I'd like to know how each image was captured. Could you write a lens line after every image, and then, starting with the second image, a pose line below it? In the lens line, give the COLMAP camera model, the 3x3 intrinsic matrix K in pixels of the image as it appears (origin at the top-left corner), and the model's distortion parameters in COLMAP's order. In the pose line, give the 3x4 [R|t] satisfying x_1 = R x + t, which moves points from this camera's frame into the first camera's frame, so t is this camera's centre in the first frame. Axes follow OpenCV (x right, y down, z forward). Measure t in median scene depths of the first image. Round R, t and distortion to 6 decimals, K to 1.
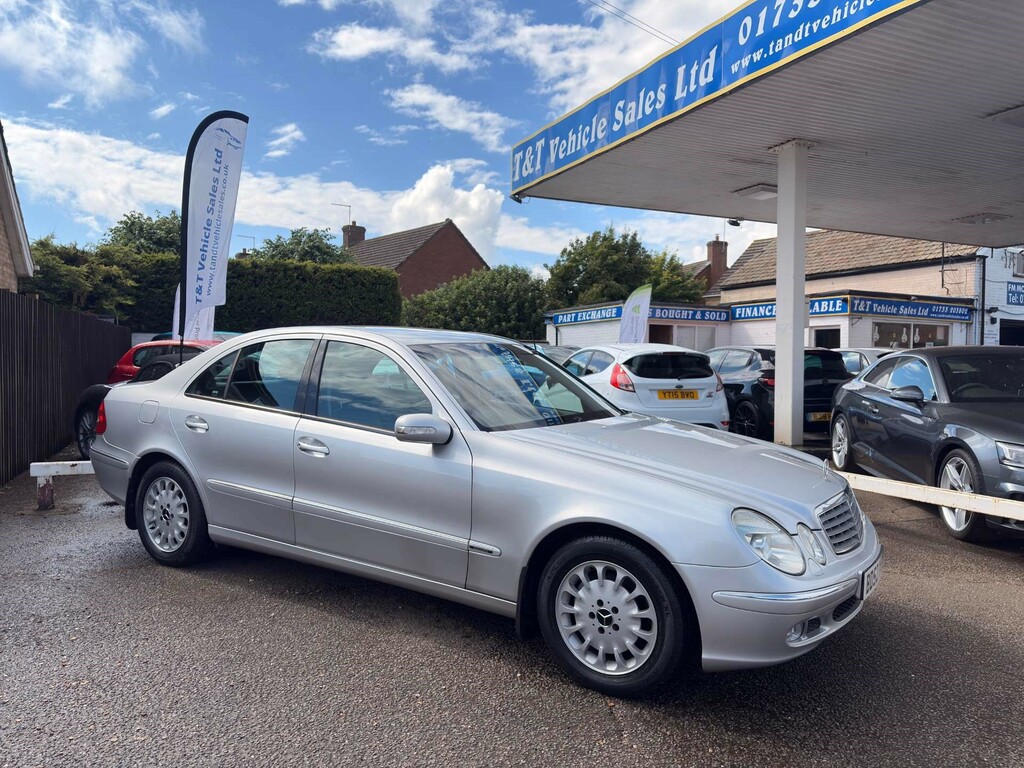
lens RADIAL K [[769.4, 0, 512.0], [0, 769.4, 384.0], [0, 0, 1]] dist [0.023390, -0.005285]
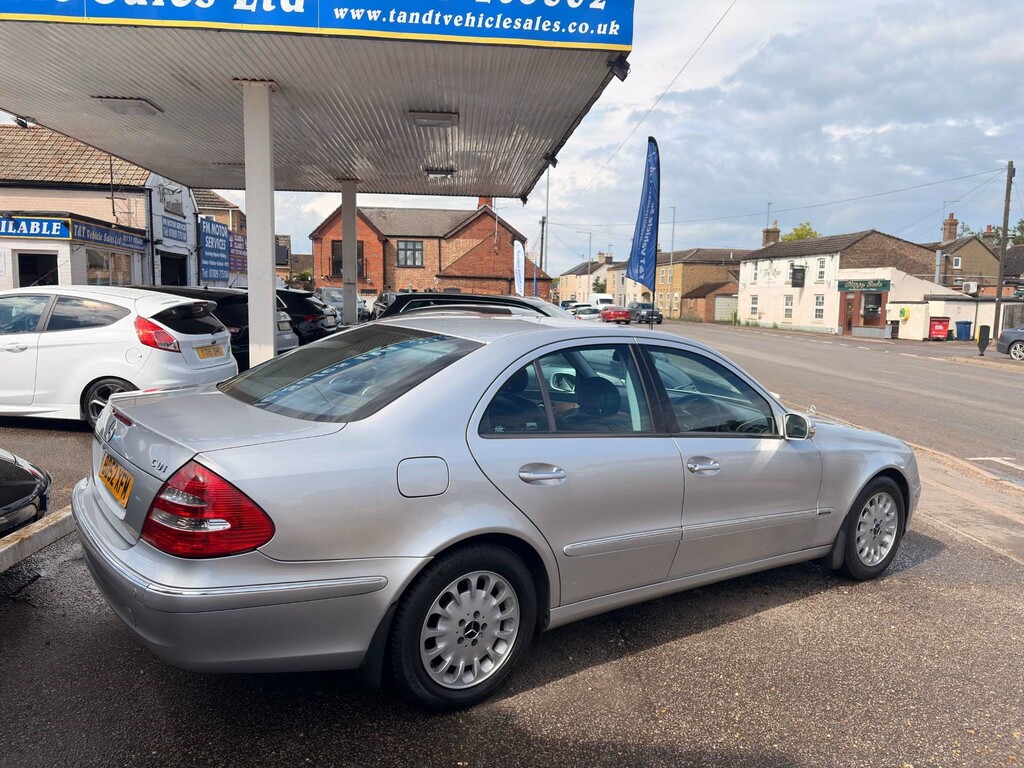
lens RADIAL K [[762.3, 0, 513.5], [0, 762.3, 379.1], [0, 0, 1]] dist [0.103295, -0.124102]
pose [[0.355846, -0.100065, 0.929172, -0.290147], [0.000746, 0.994281, 0.106791, -0.029479], [-0.934544, -0.037308, 0.353886, 0.219118]]
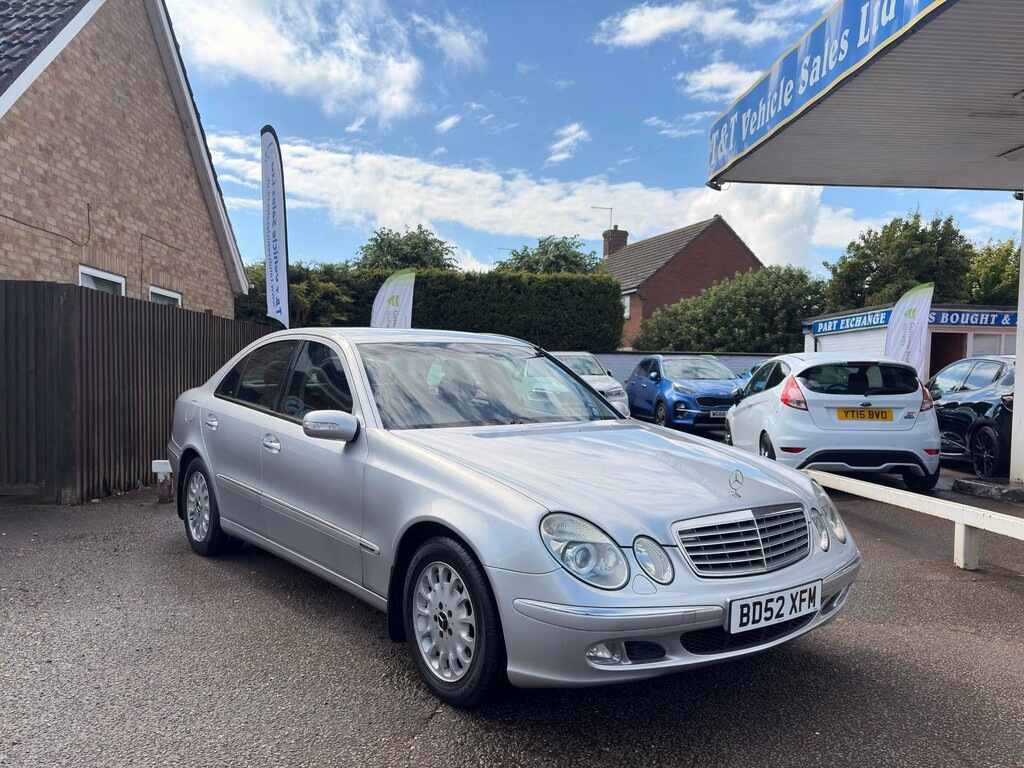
lens RADIAL K [[873.1, 0, 511.2], [0, 873.1, 398.4], [0, 0, 1]] dist [0.033142, -0.010154]
pose [[0.939696, 0.010590, -0.341846, 0.106143], [-0.014524, 0.999854, -0.008951, 0.006350], [0.341702, 0.013377, 0.939713, 0.009889]]
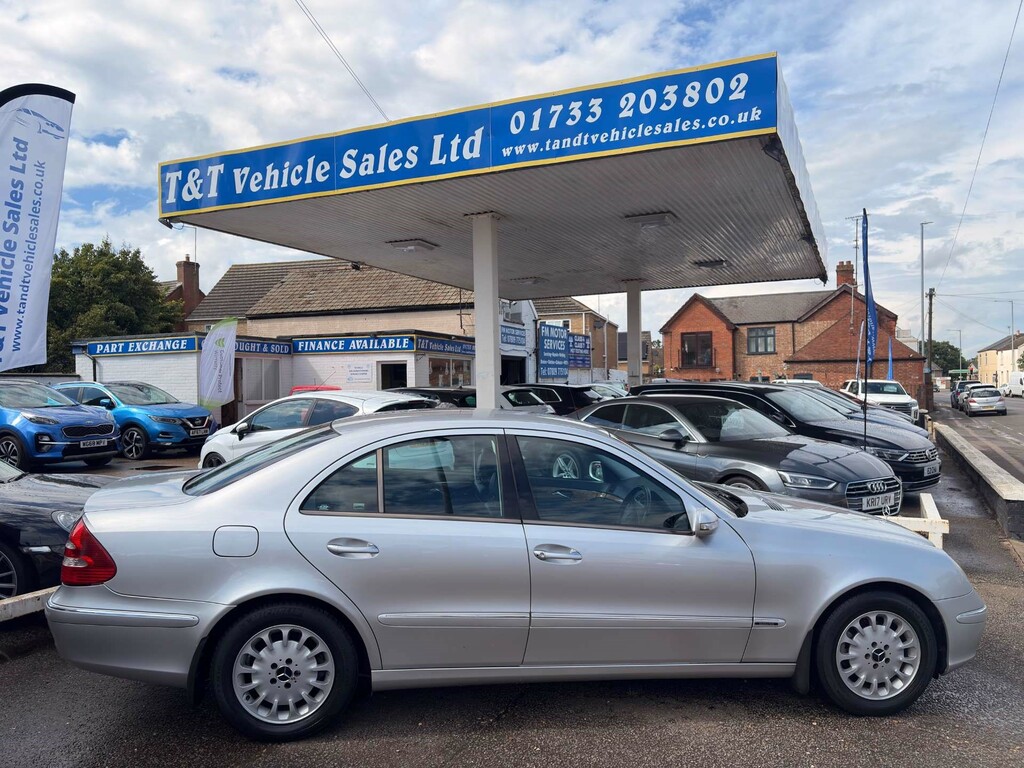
lens RADIAL K [[761.4, 0, 507.9], [0, 761.4, 393.4], [0, 0, 1]] dist [0.018063, 0.005864]
pose [[0.758561, -0.026029, 0.651081, -0.221651], [0.034228, 0.999414, 0.000075, -0.028804], [-0.650702, 0.022229, 0.759008, 0.081780]]
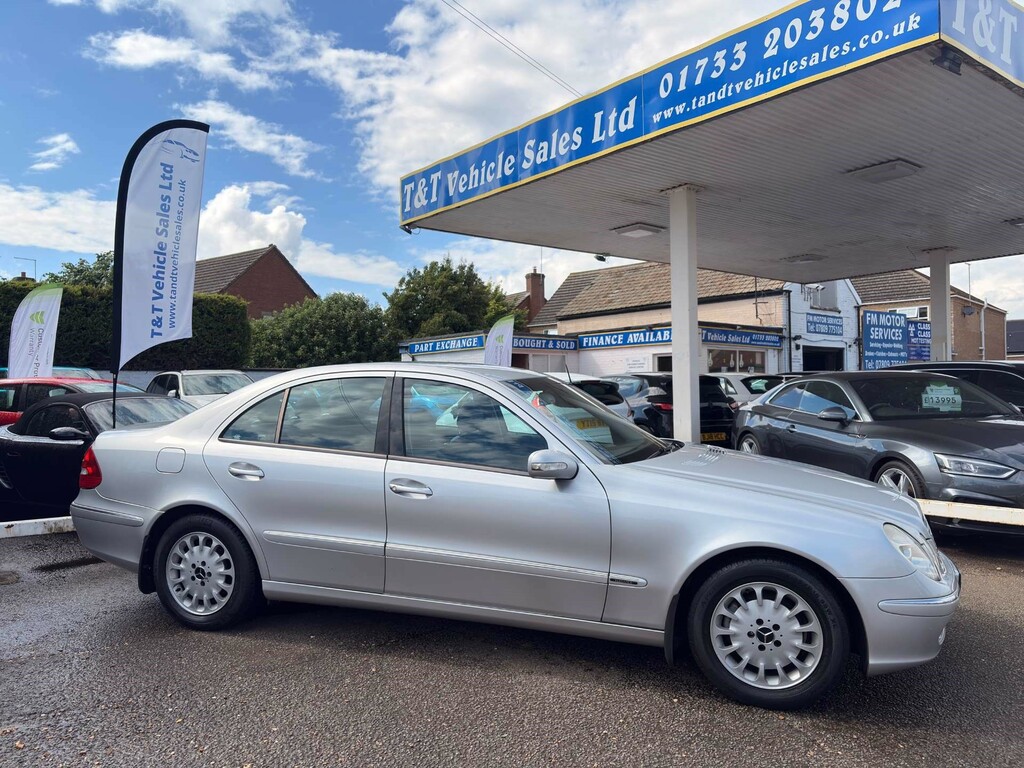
lens RADIAL K [[768.7, 0, 514.1], [0, 768.7, 388.4], [0, 0, 1]] dist [0.026878, -0.003909]
pose [[0.968601, -0.021551, 0.247686, -0.090499], [0.029041, 0.999223, -0.026628, -0.003777], [-0.246920, 0.032985, 0.968474, 0.007763]]
